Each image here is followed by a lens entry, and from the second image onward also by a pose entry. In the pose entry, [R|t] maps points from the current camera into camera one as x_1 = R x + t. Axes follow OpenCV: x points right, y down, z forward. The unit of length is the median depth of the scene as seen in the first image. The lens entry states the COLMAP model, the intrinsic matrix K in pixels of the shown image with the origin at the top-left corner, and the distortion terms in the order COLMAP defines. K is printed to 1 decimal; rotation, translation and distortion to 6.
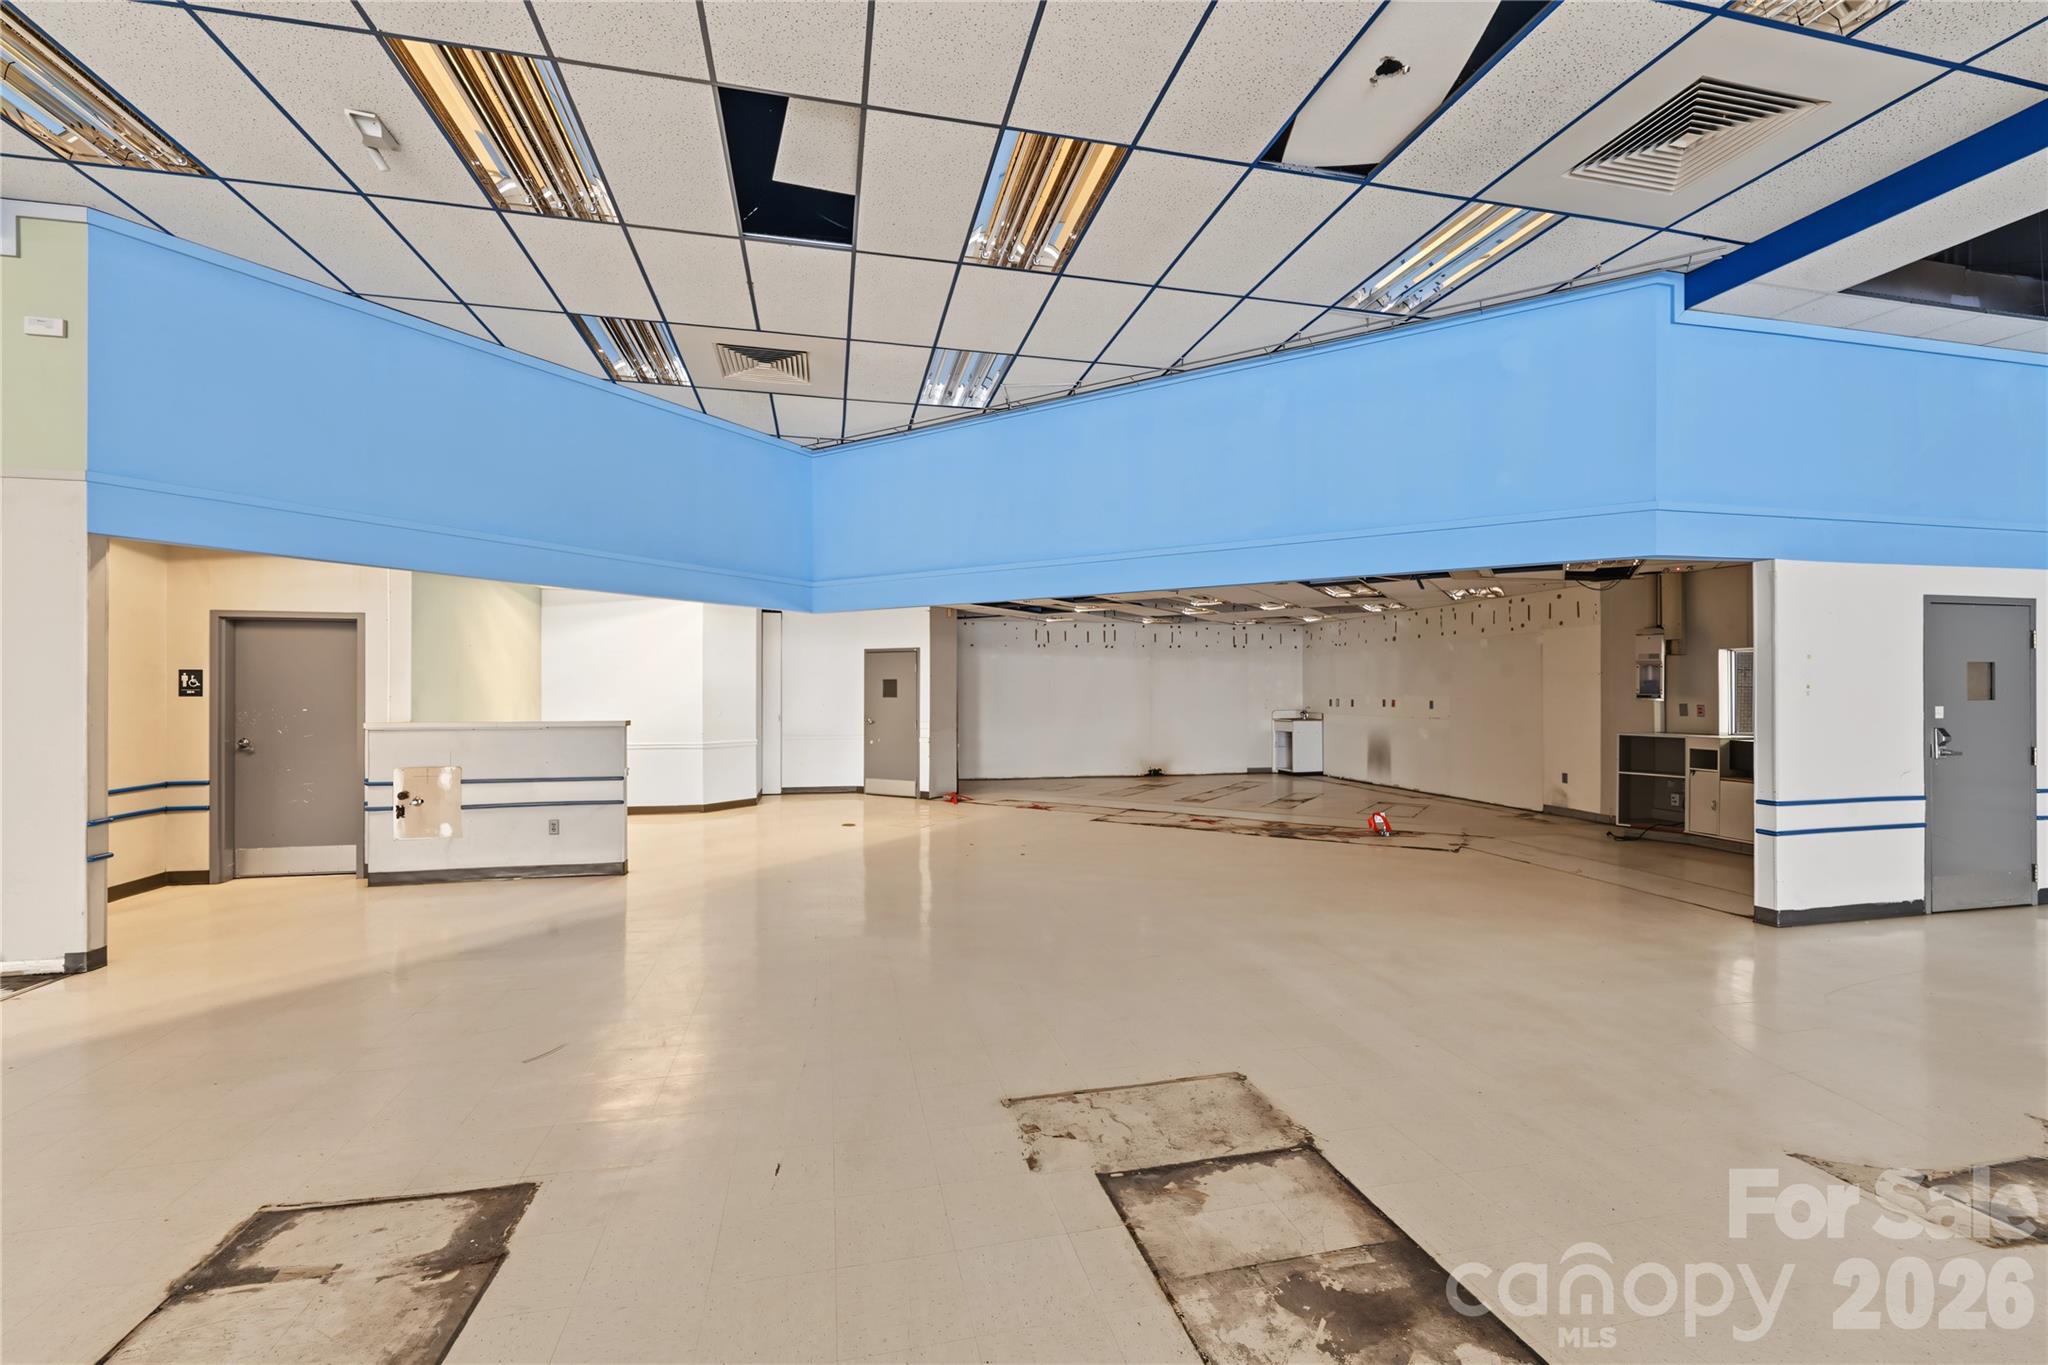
lens RADIAL K [[849.1, 0, 1018.4], [0, 849.1, 684.6], [0, 0, 1]] dist [0.005794, -0.001760]
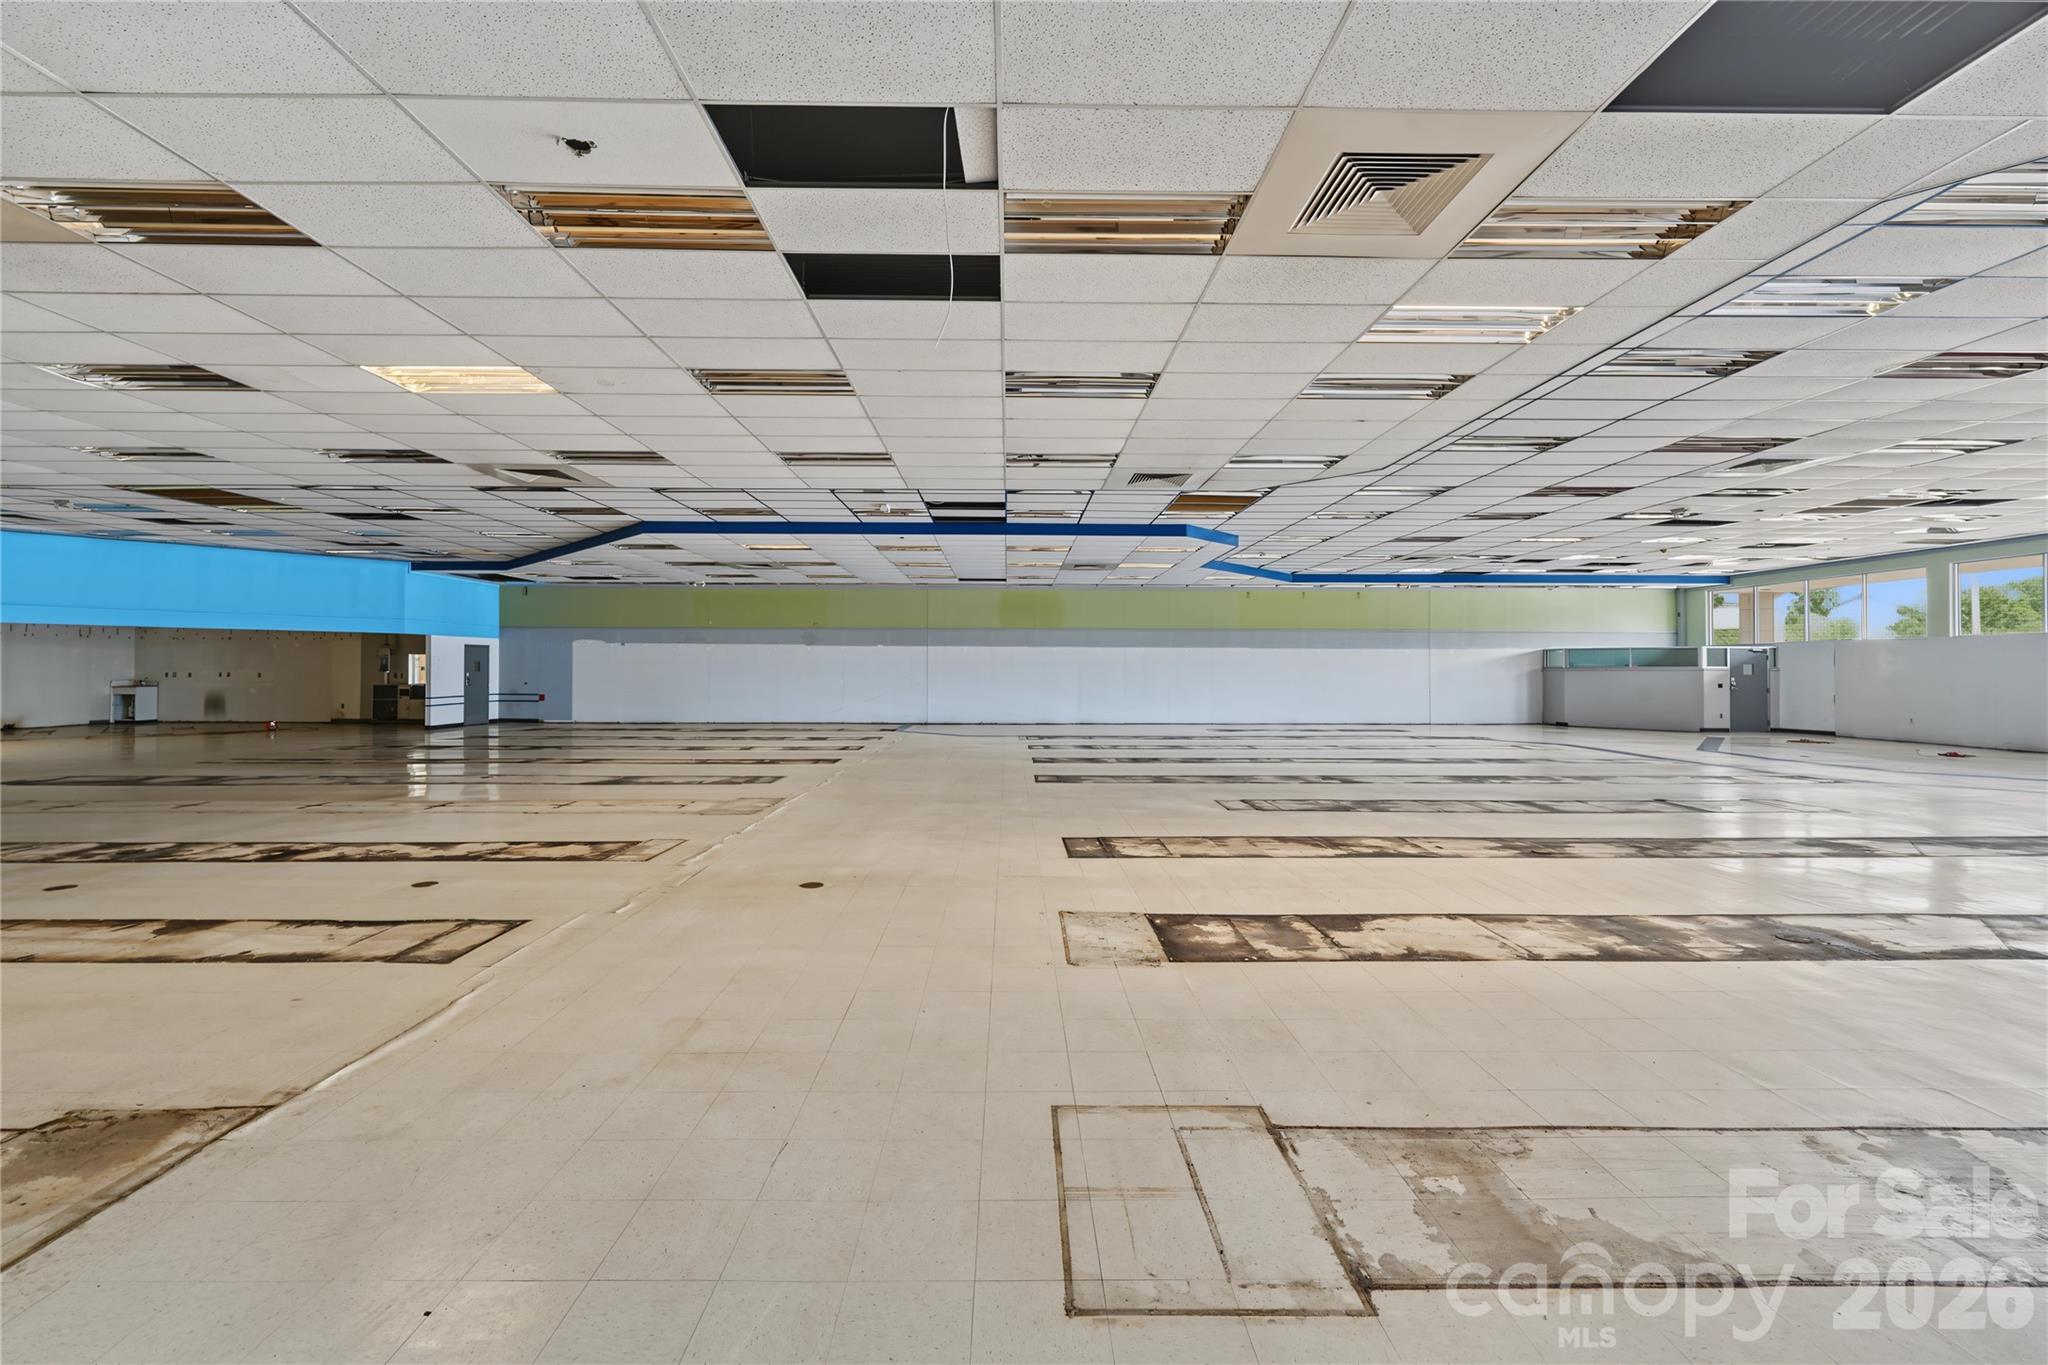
lens RADIAL K [[849.1, 0, 1018.3], [0, 849.1, 675.4], [0, 0, 1]] dist [0.005794, -0.001760]
pose [[0.213667, -0.001870, 0.976905, -1.045538], [-0.011972, 0.999918, 0.004533, -0.005073], [-0.976833, -0.012664, 0.213627, -1.097607]]
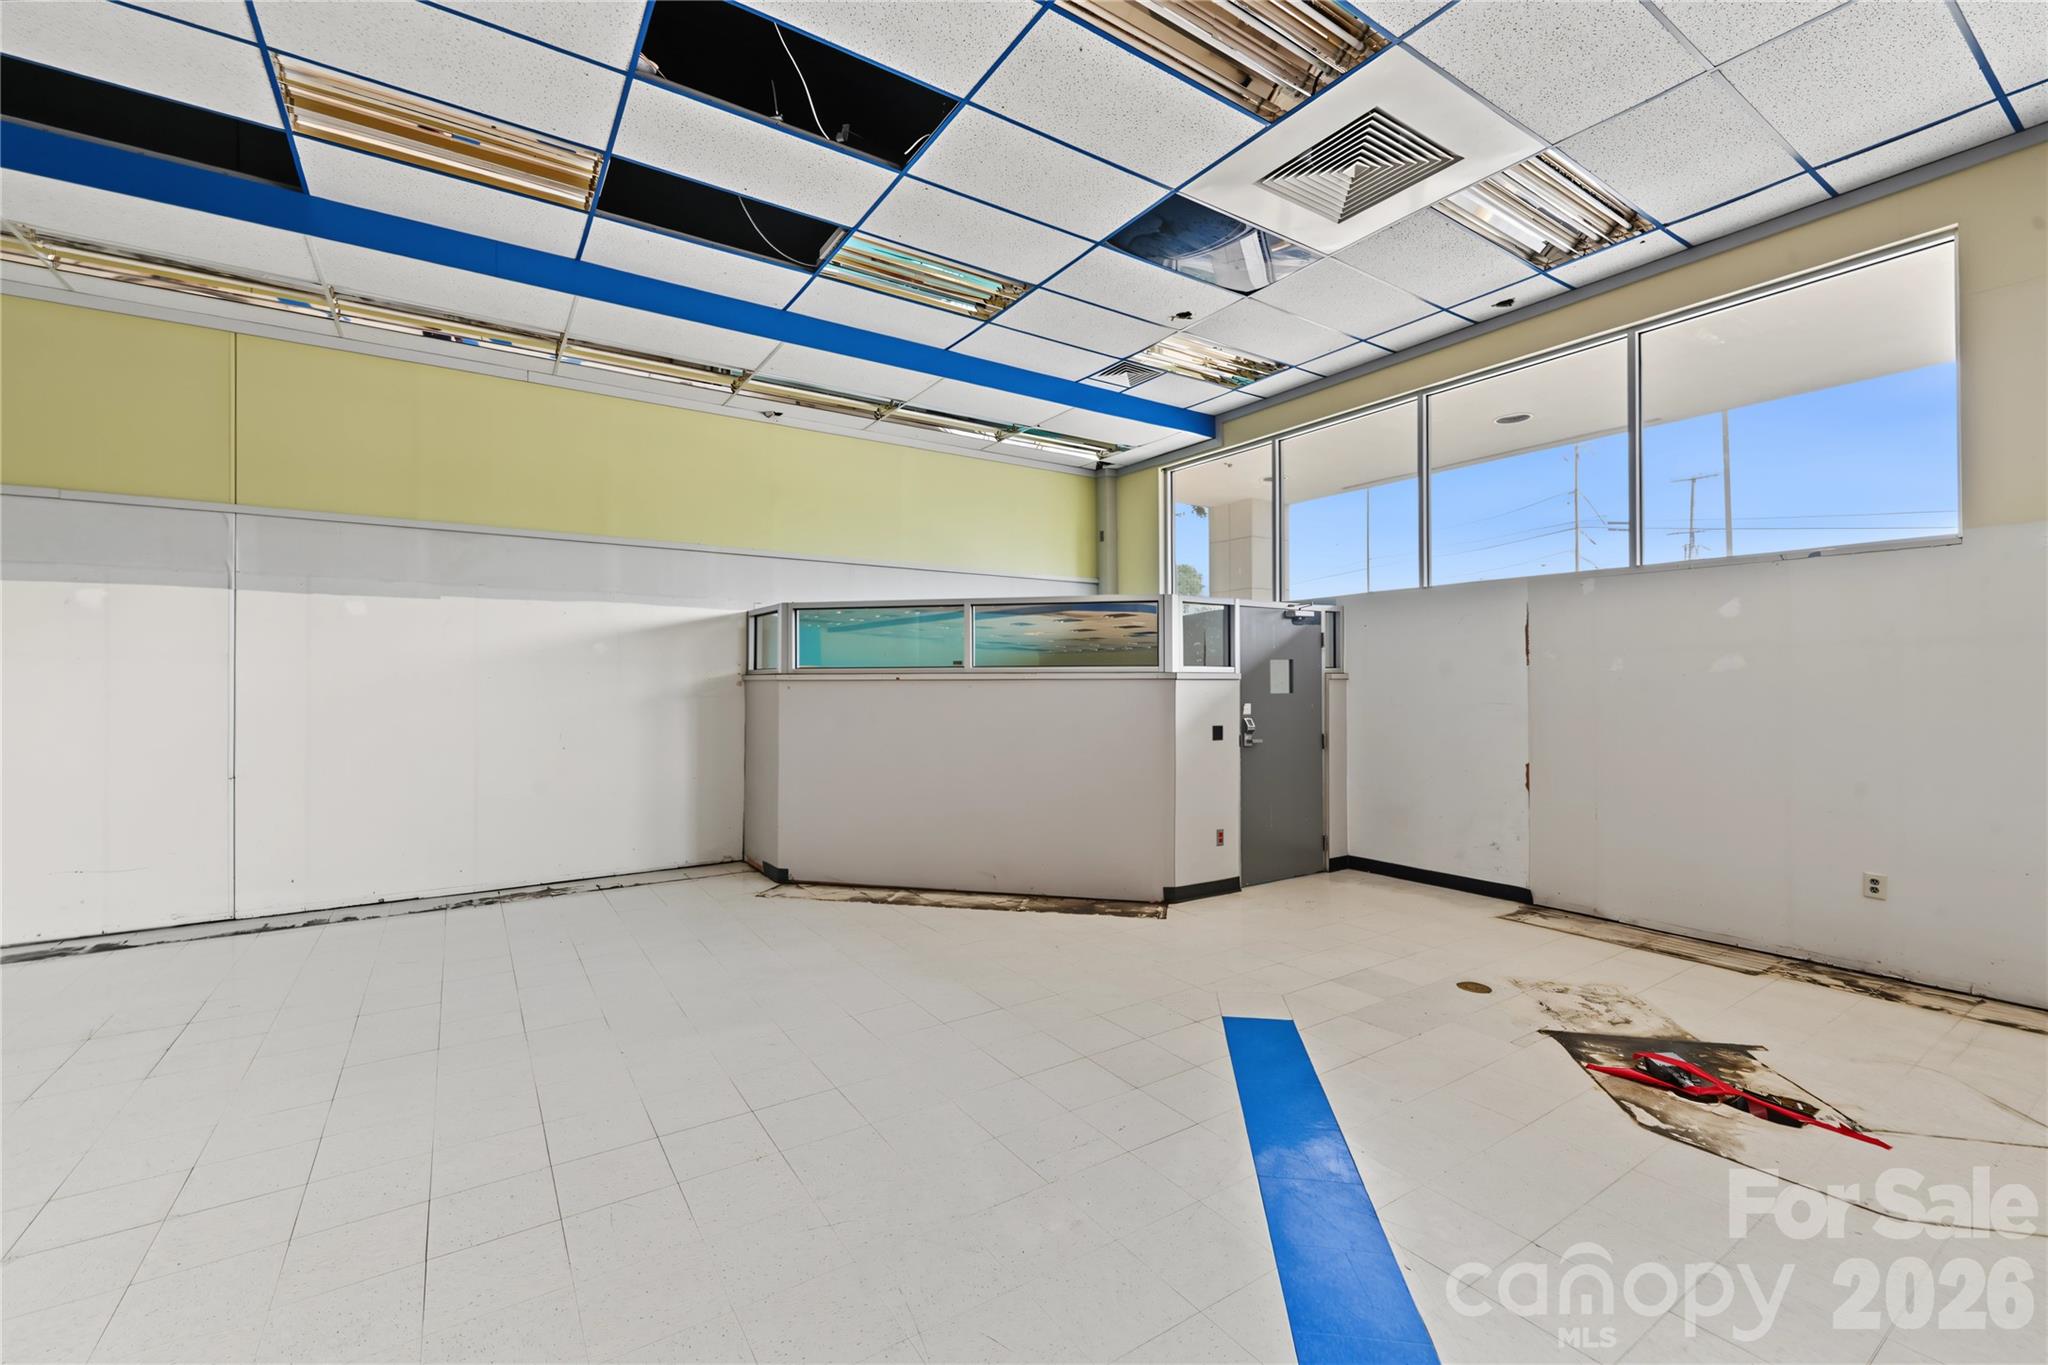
lens RADIAL K [[849.1, 0, 973.2], [0, 849.1, 685.1], [0, 0, 1]] dist [0.005794, -0.001760]
pose [[-0.324702, -0.008406, 0.945779, 0.599912], [-0.005598, 0.999960, 0.006965, -0.024877], [-0.945800, -0.003033, -0.324736, -1.860701]]
